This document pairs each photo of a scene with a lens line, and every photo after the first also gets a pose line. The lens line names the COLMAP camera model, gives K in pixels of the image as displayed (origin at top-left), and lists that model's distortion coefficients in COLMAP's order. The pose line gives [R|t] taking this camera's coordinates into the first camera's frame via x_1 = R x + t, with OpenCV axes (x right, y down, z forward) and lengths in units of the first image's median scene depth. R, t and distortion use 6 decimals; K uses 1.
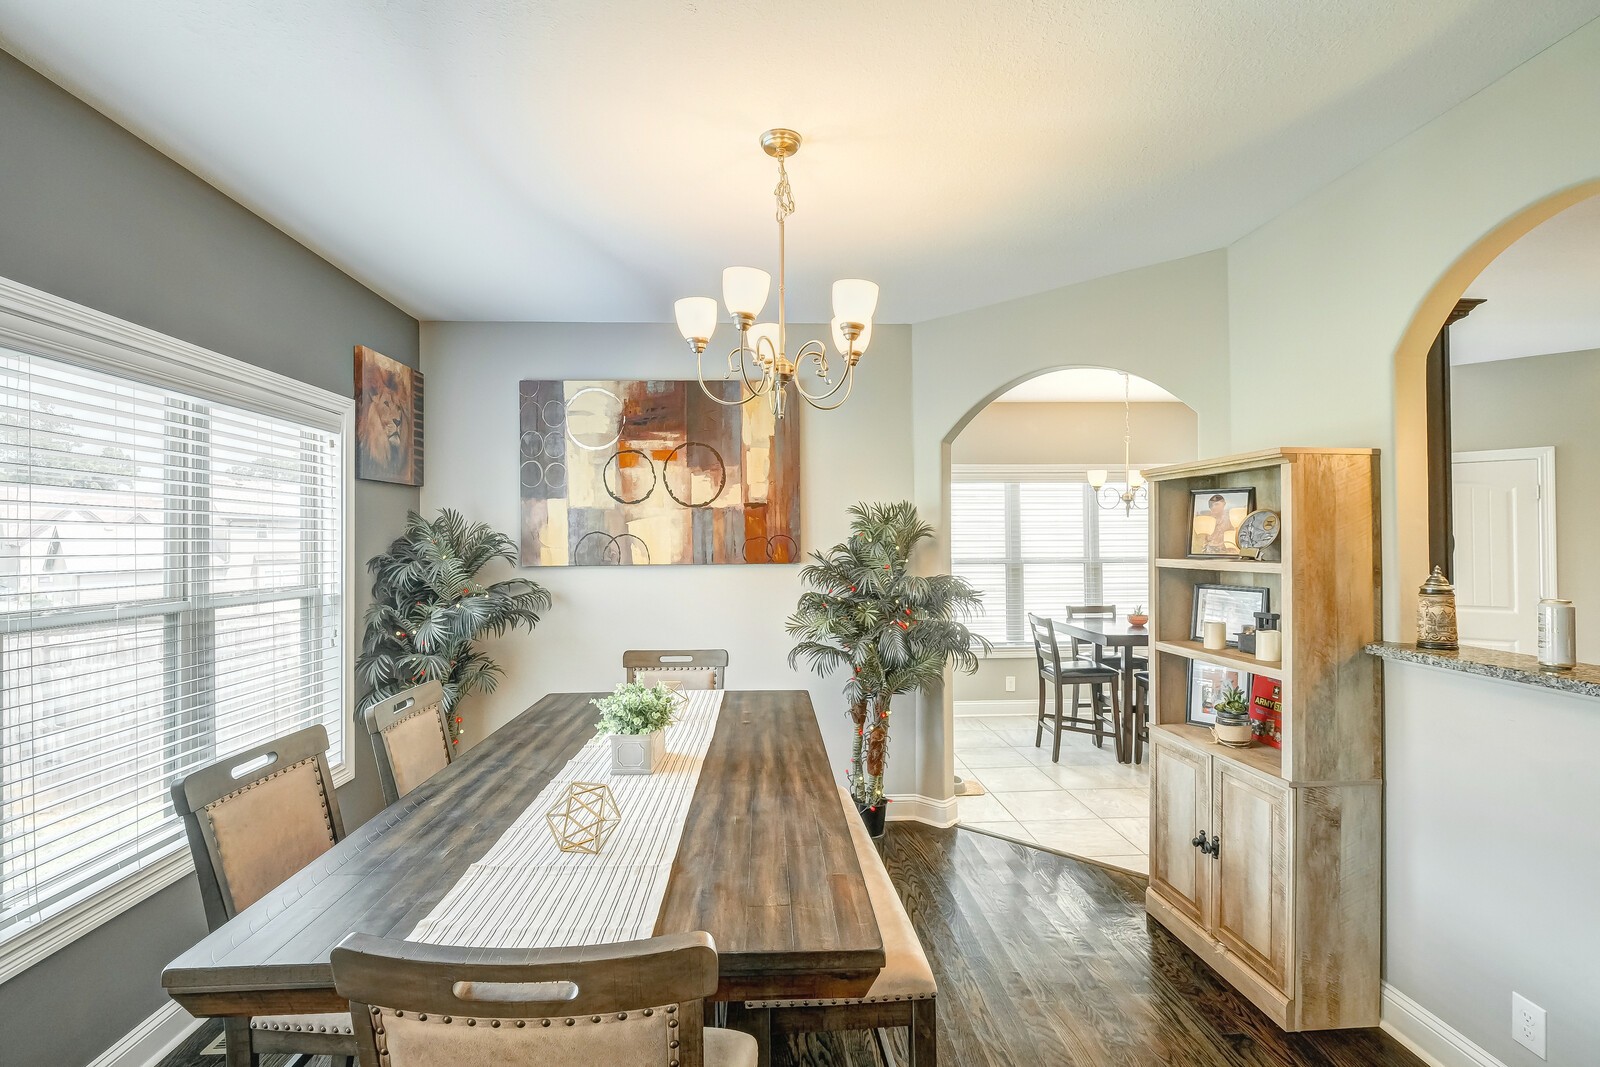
lens RADIAL K [[702.7, 0, 798.9], [0, 702.7, 534.2], [0, 0, 1]] dist [0.000489, -0.000577]
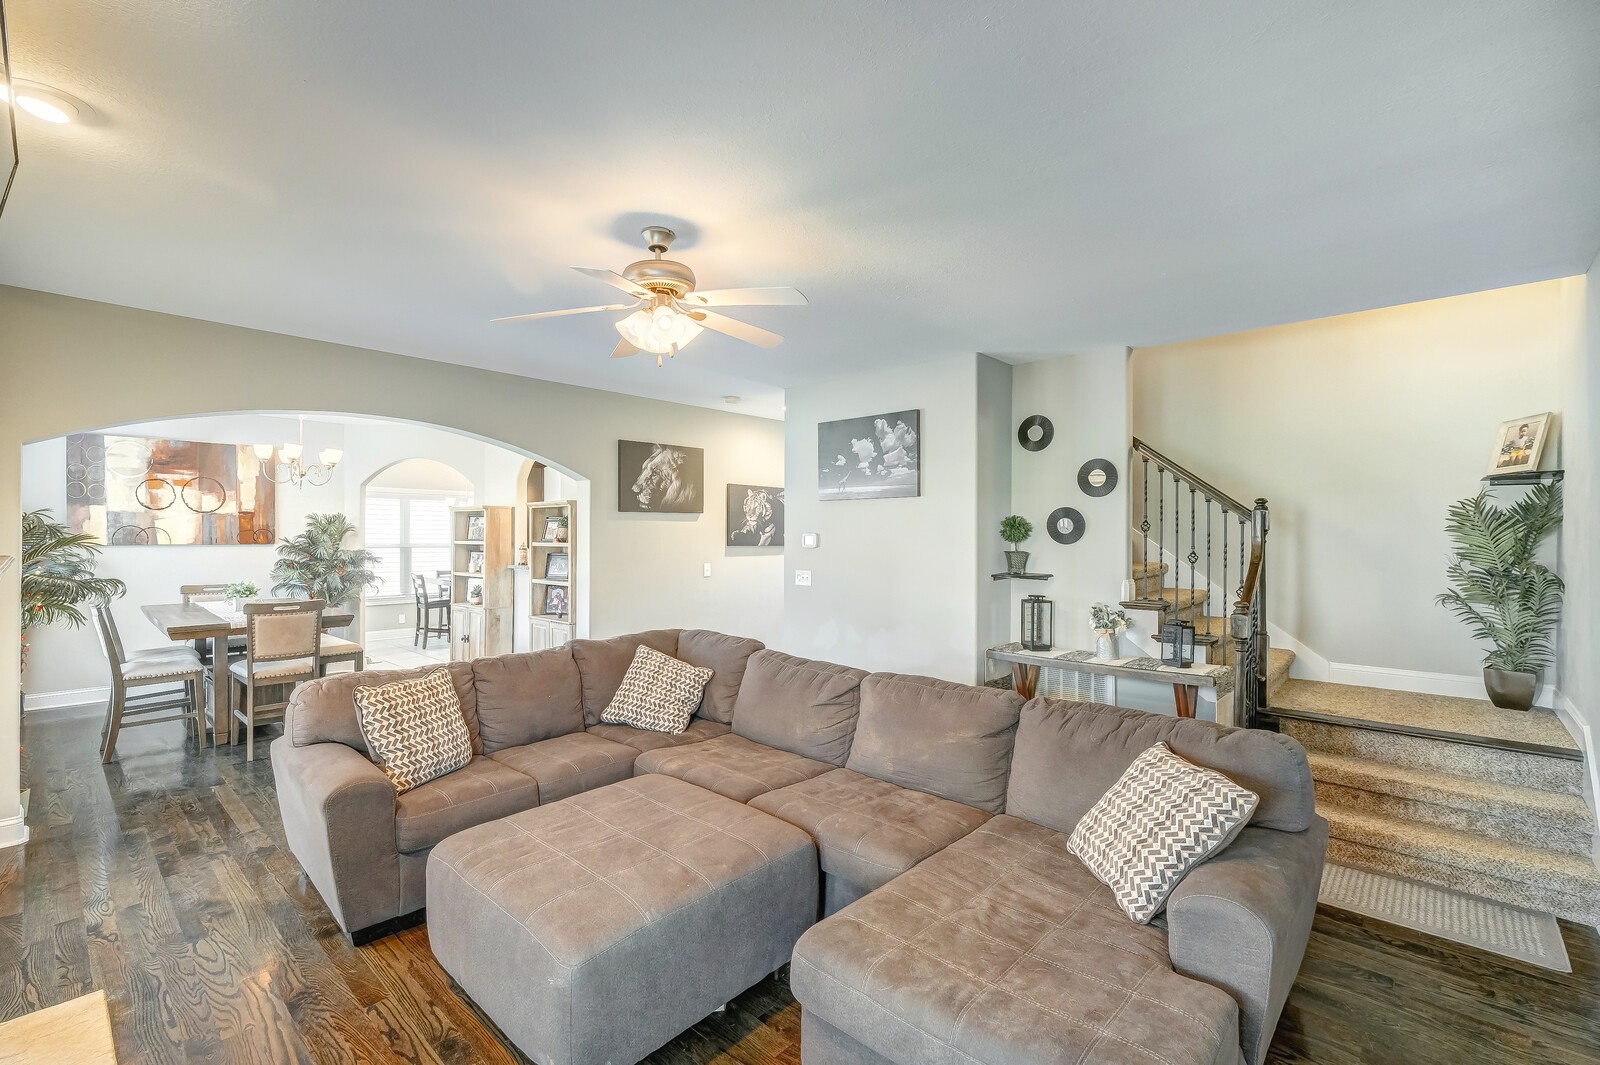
lens RADIAL K [[702.7, 0, 790.2], [0, 702.7, 533.9], [0, 0, 1]] dist [0.000489, -0.000577]
pose [[0.717466, 0.011323, 0.696502, -0.330435], [-0.016022, 0.999872, 0.000250, -0.009186], [-0.696410, -0.011338, 0.717555, -1.371816]]
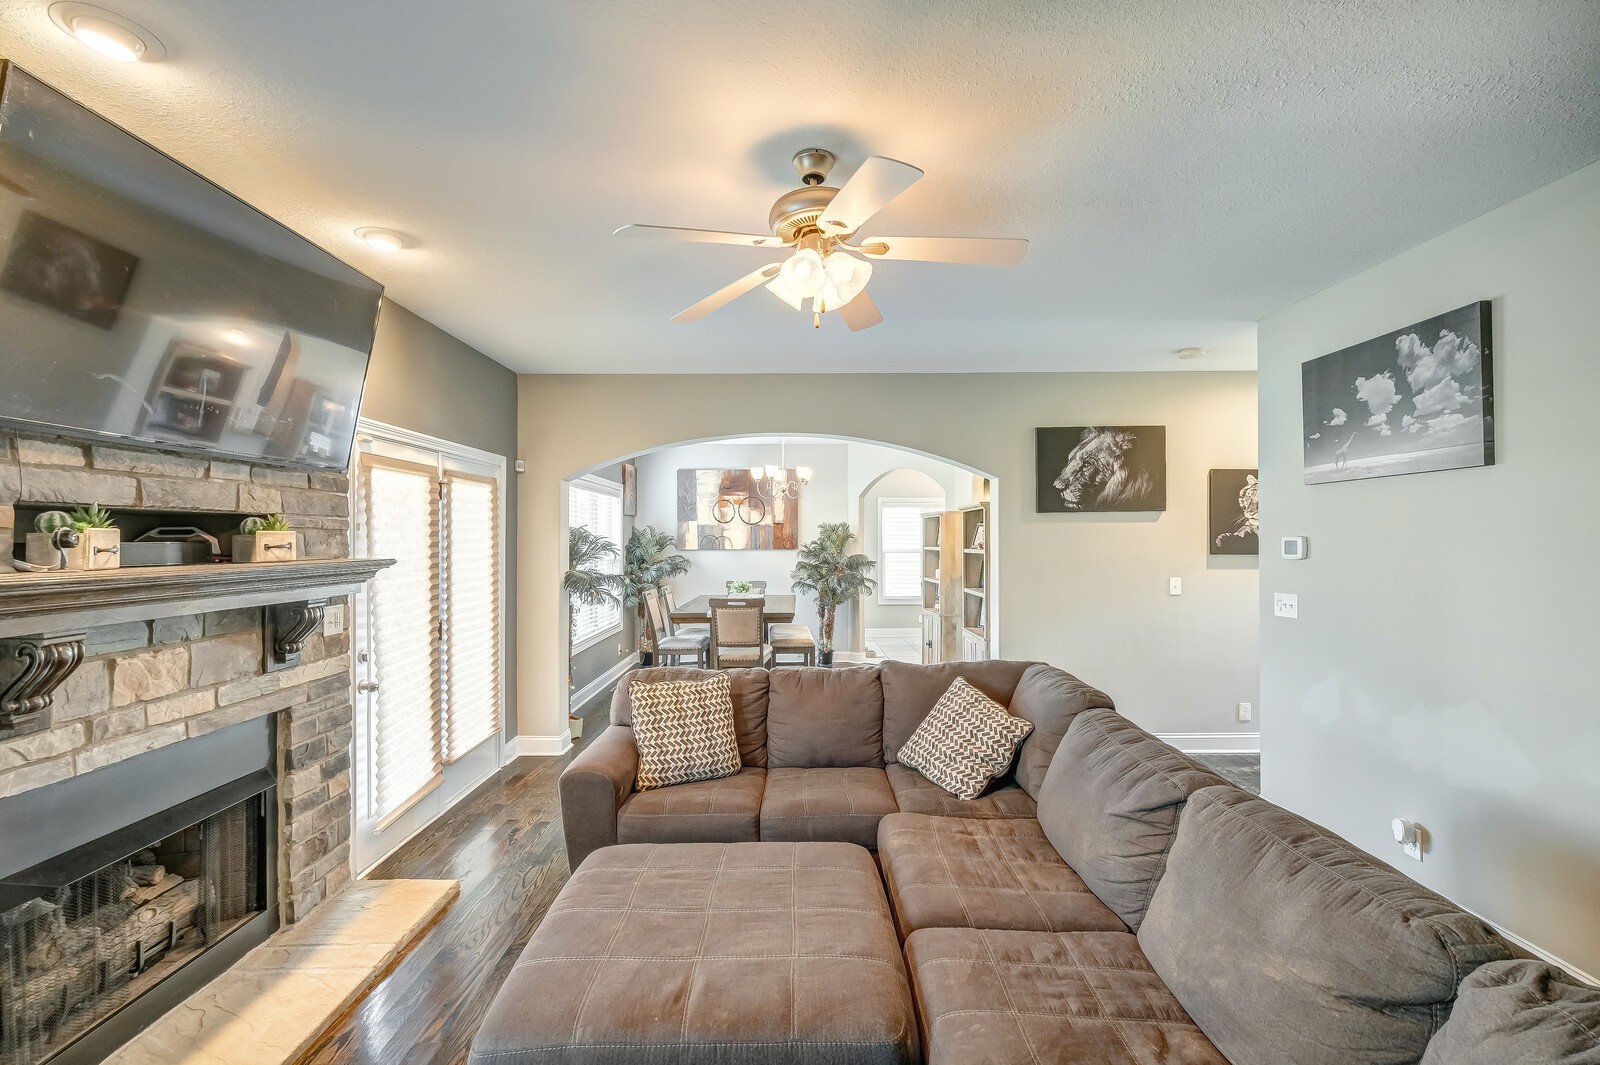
lens RADIAL K [[702.7, 0, 791.8], [0, 702.7, 534.2], [0, 0, 1]] dist [0.000489, -0.000577]
pose [[0.998441, 0.004665, -0.055621, 0.113635], [-0.004530, 0.999986, 0.002565, -0.013649], [0.055632, -0.002309, 0.998449, -1.323040]]
